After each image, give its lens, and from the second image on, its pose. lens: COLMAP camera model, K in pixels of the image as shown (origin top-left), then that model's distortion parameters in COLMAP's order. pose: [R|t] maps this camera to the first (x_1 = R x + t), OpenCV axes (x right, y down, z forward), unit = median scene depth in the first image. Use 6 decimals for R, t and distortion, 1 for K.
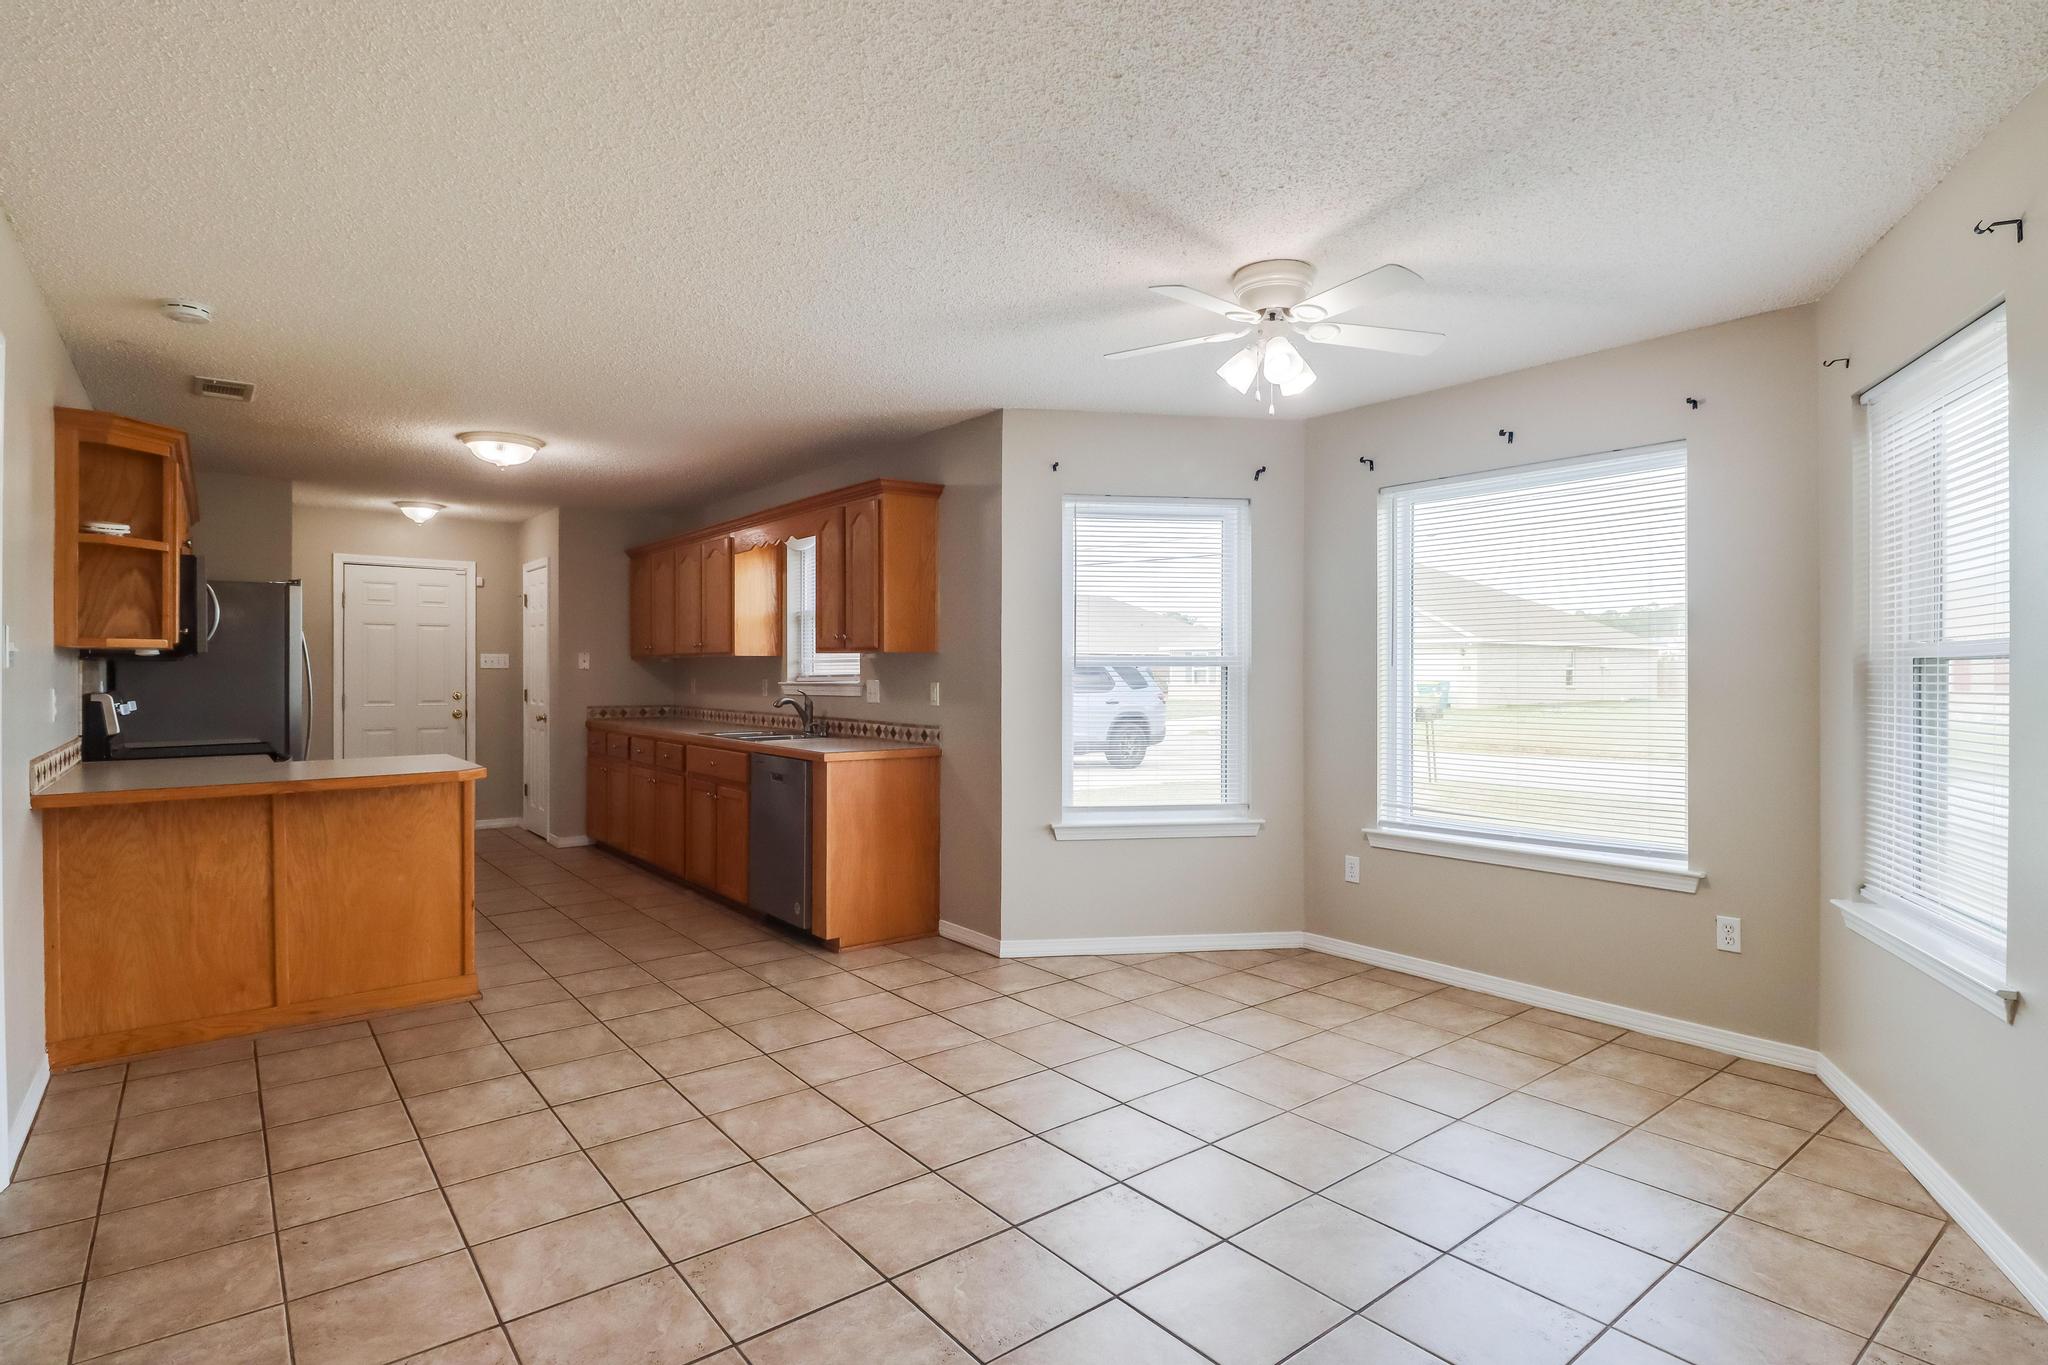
lens RADIAL K [[1024.6, 0, 1004.6], [0, 1024.6, 666.9], [0, 0, 1]] dist [0.001531, -0.001065]
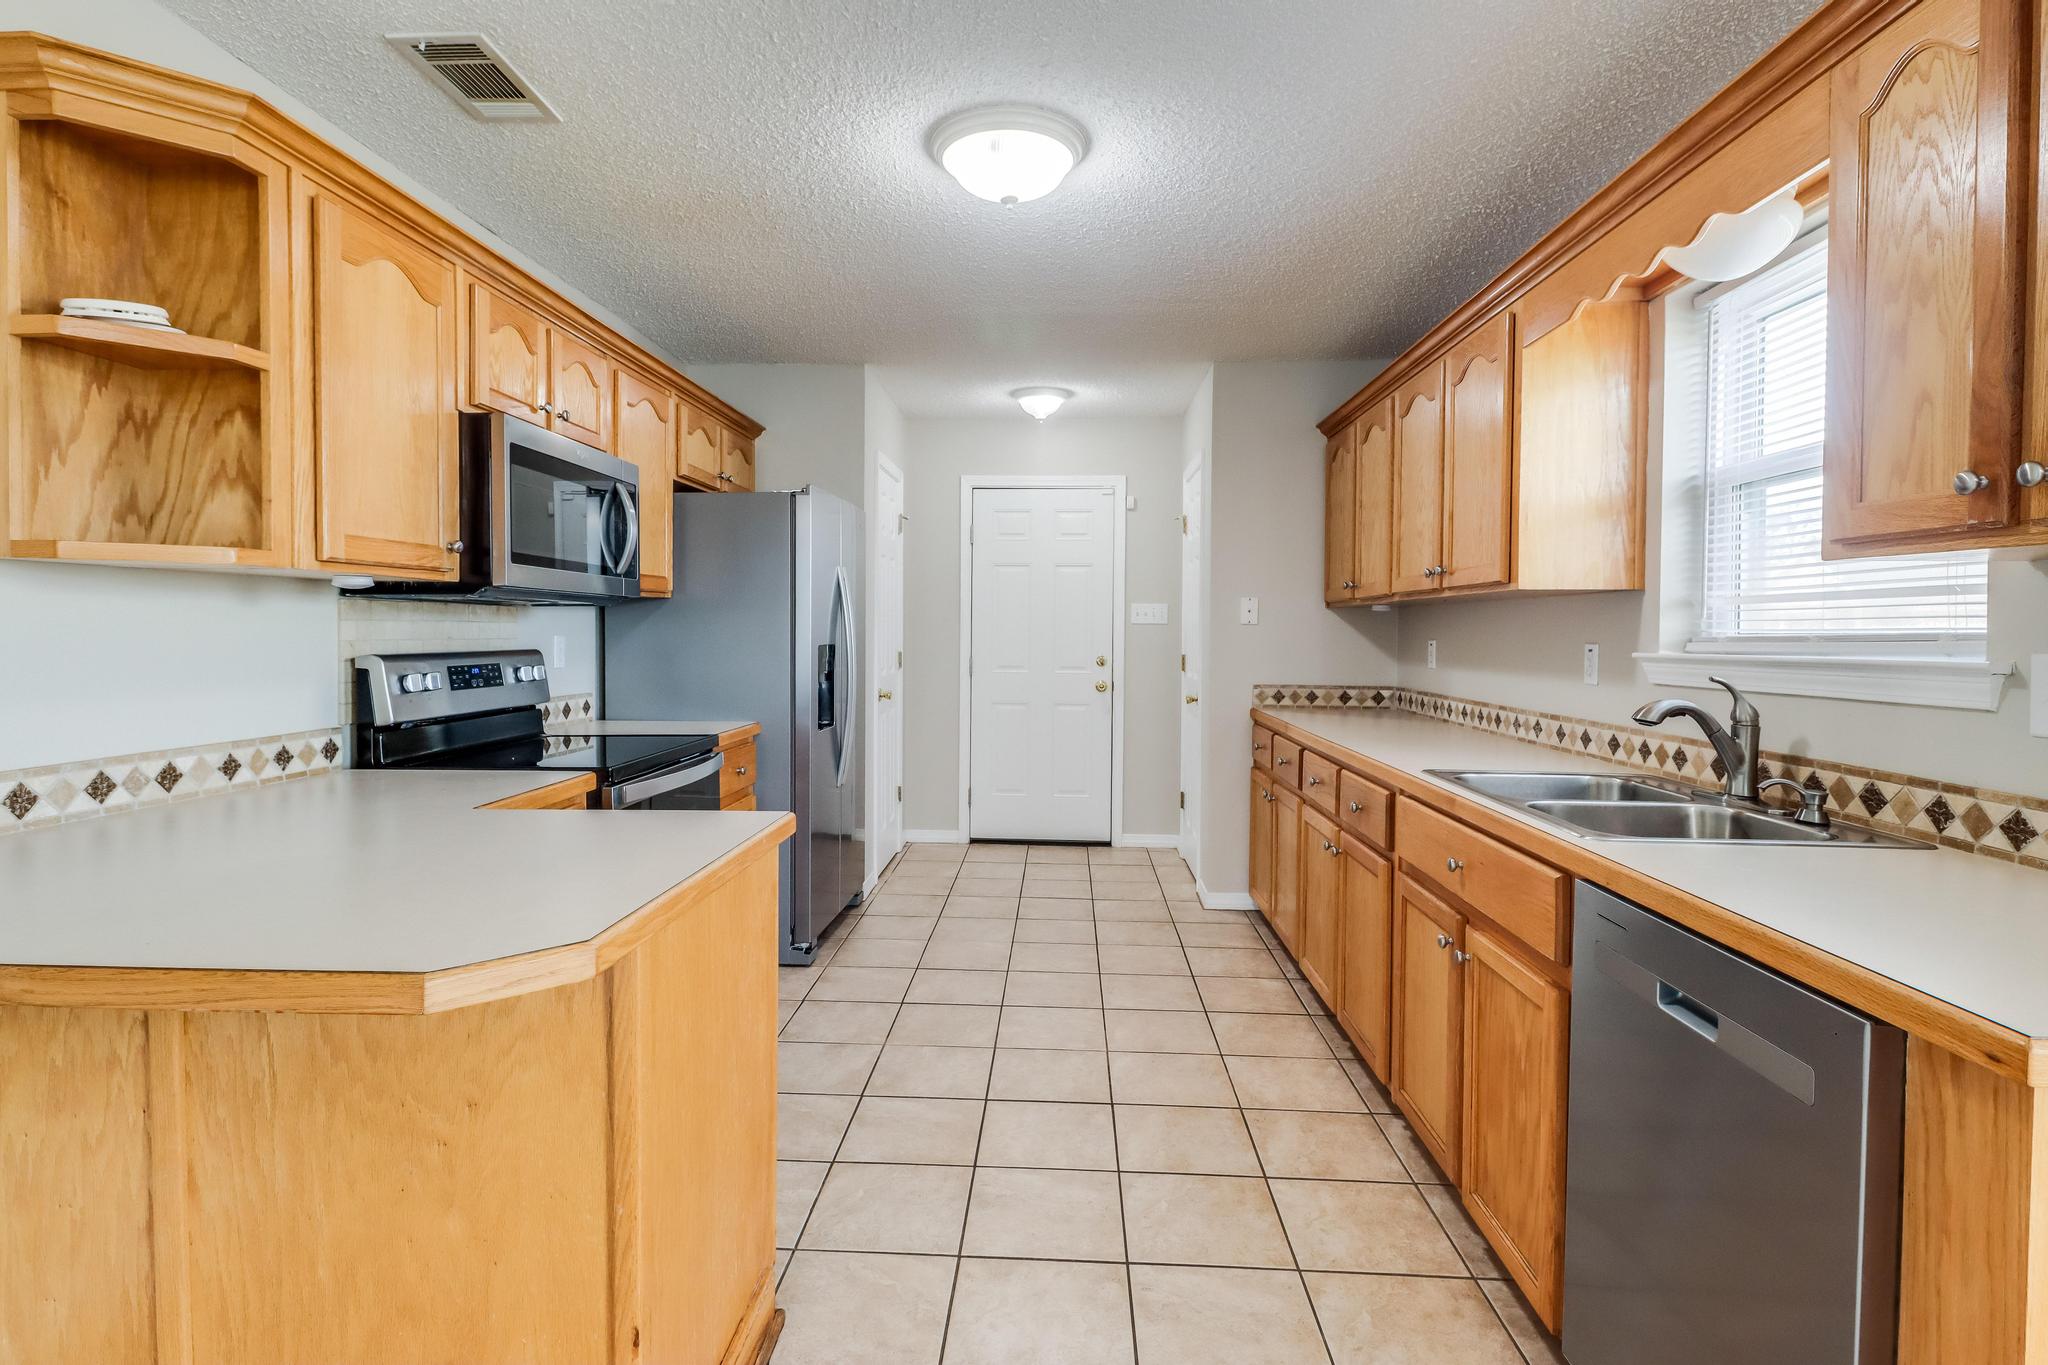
lens RADIAL K [[1024.6, 0, 1004.6], [0, 1024.6, 666.9], [0, 0, 1]] dist [0.001531, -0.001065]
pose [[0.755689, 0.027372, -0.654359, -0.160312], [-0.002794, 0.999252, 0.038572, 0.006229], [0.654925, -0.027320, 0.755200, 0.594864]]
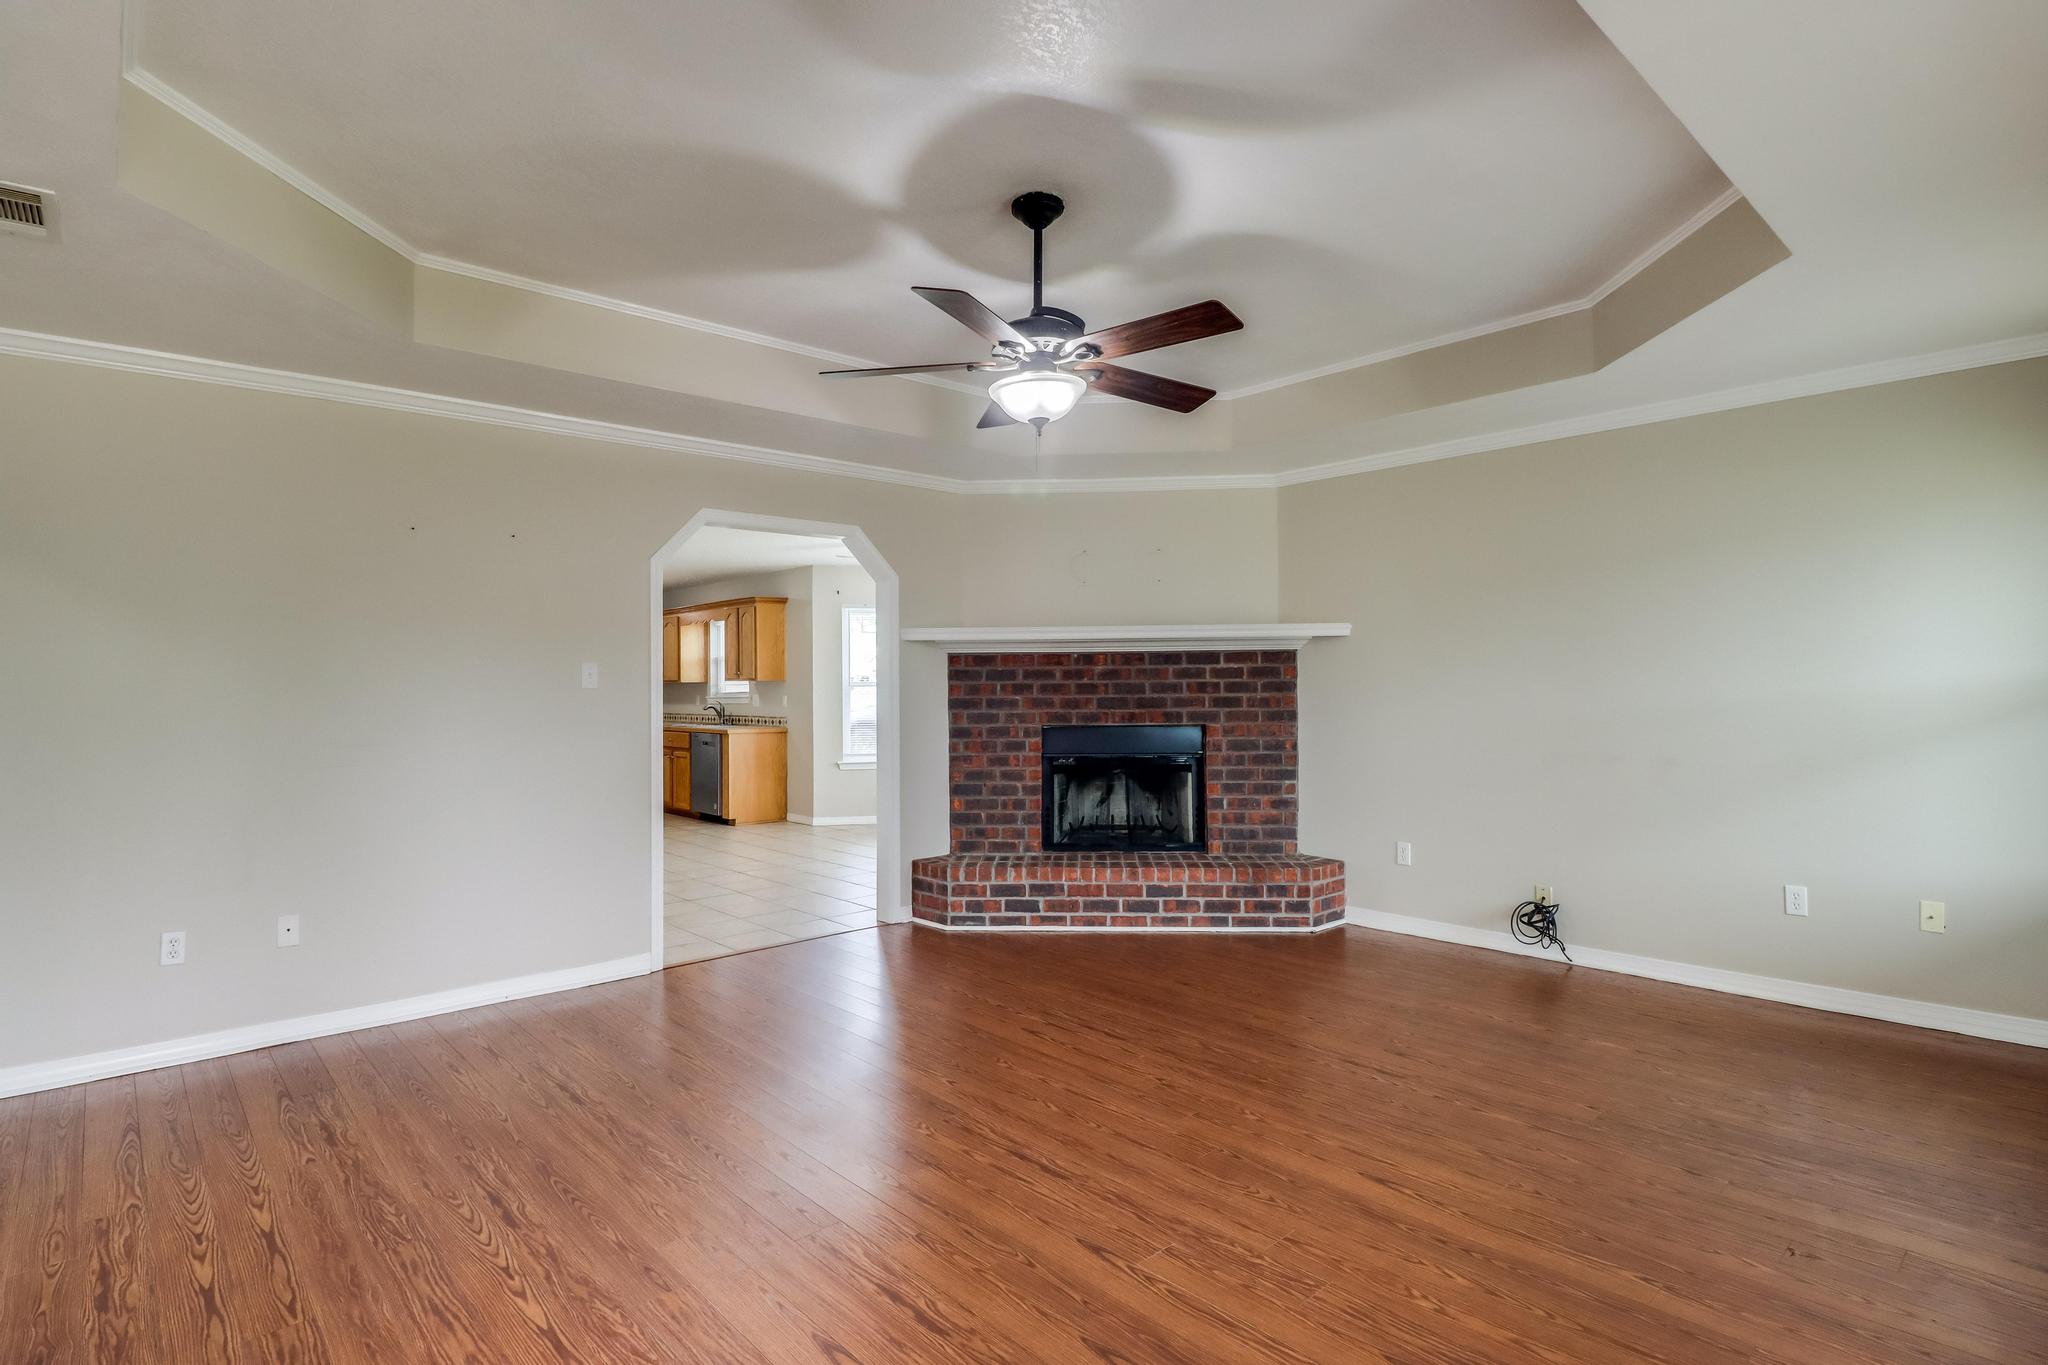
lens RADIAL K [[1024.6, 0, 1004.6], [0, 1024.6, 666.9], [0, 0, 1]] dist [0.001531, -0.001065]
pose [[0.997753, -0.005793, 0.066753, 0.203587], [0.006823, 0.999861, -0.015220, -0.006571], [-0.066655, 0.015641, 0.997653, -0.921349]]
